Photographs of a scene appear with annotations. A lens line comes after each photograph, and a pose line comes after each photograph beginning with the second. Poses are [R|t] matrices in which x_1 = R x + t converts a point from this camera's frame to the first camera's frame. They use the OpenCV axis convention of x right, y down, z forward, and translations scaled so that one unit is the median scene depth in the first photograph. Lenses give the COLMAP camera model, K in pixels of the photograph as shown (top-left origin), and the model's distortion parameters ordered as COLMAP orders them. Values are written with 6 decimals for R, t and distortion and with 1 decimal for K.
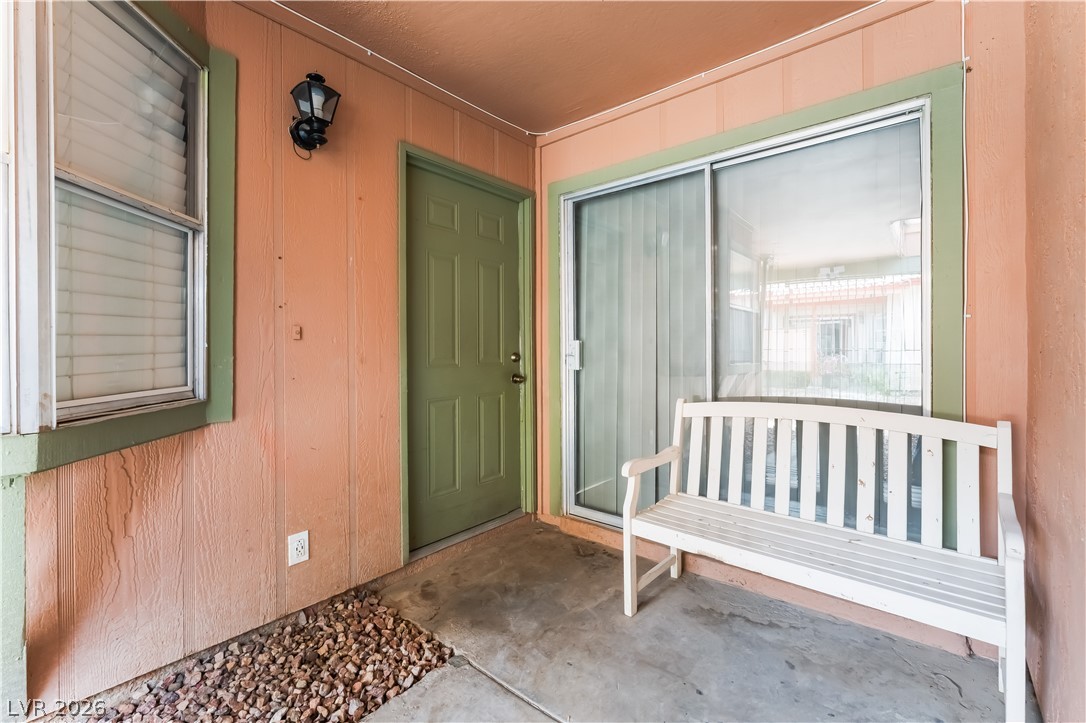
lens RADIAL K [[468.7, 0, 543.3], [0, 468.7, 353.9], [0, 0, 1]] dist [-0.004334, 0.000579]
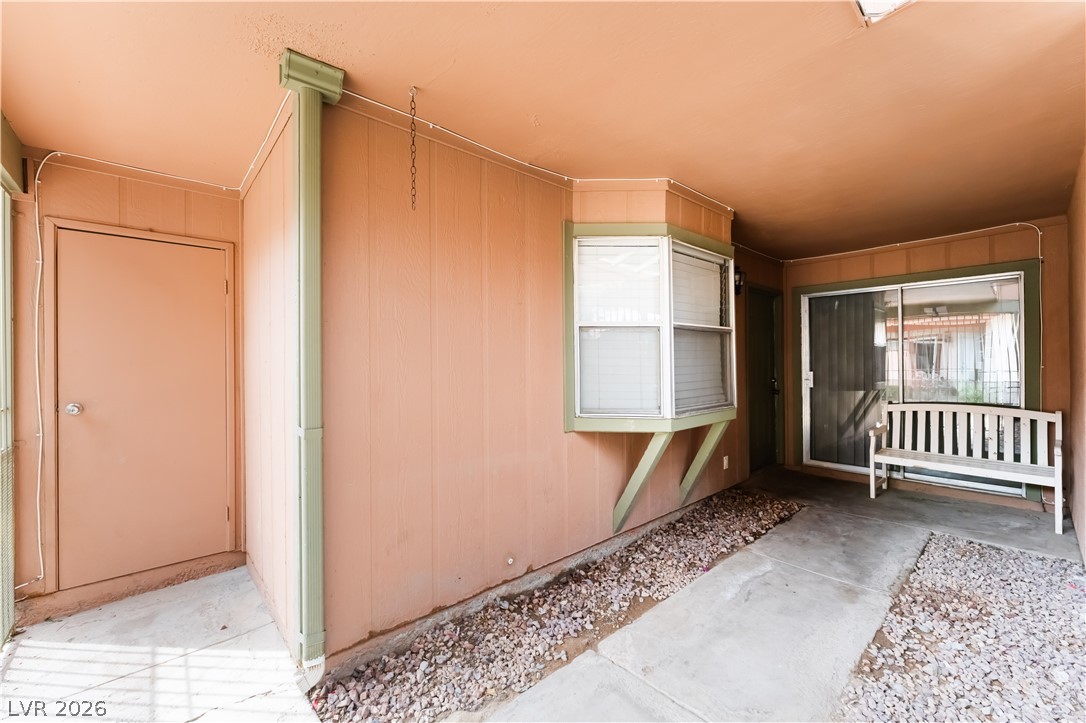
lens RADIAL K [[443.9, 0, 542.5], [0, 443.9, 364.5], [0, 0, 1]] dist [-0.007689, 0.001540]
pose [[0.991437, -0.000415, -0.130588, -1.268335], [-0.000438, 0.999979, -0.006502, -0.075801], [0.130588, 0.006503, 0.991415, -1.495380]]
